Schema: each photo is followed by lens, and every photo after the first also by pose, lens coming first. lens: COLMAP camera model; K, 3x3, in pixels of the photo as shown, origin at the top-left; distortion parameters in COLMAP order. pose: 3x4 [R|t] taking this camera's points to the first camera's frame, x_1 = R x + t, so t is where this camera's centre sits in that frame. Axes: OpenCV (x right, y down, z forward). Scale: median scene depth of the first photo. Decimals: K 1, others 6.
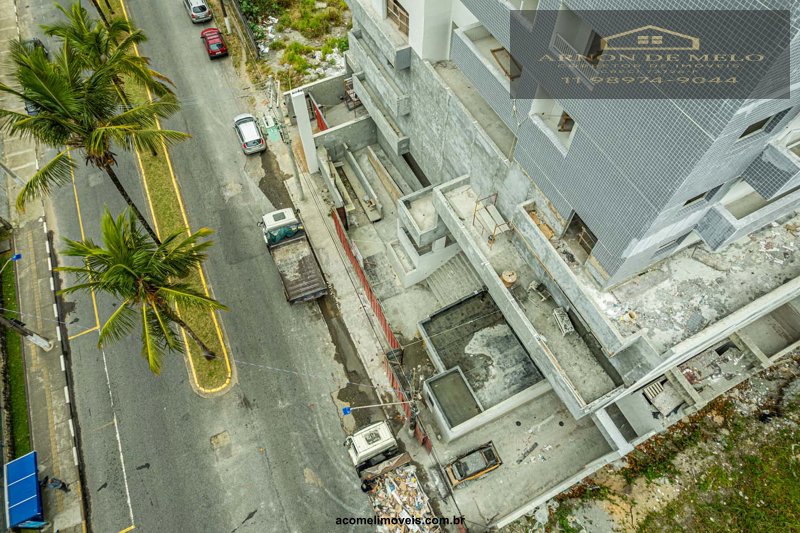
lens RADIAL K [[512.3, 0, 396.8], [0, 512.3, 268.5], [0, 0, 1]] dist [-0.069107, 0.064493]
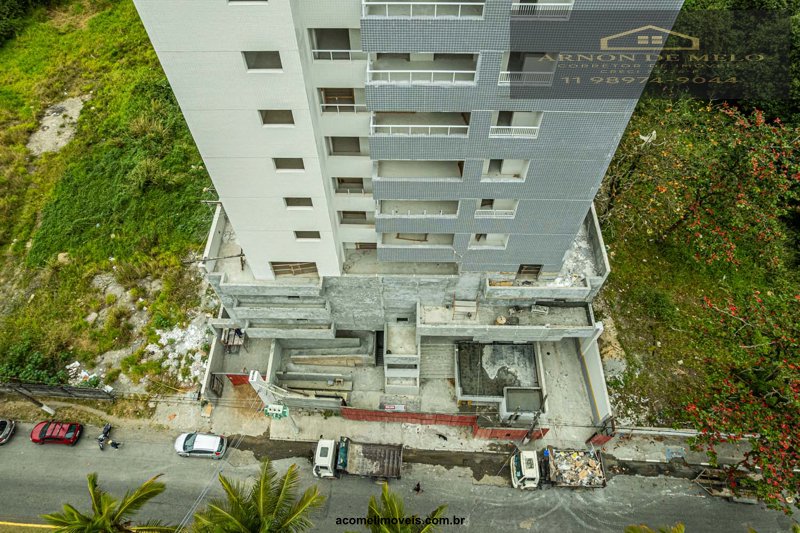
lens RADIAL K [[512.3, 0, 396.6], [0, 512.3, 268.4], [0, 0, 1]] dist [-0.069107, 0.064493]
pose [[0.466631, -0.731711, 0.496844, -0.432637], [0.770869, 0.611873, 0.177124, -0.444177], [-0.433609, 0.300350, 0.849572, -0.170188]]
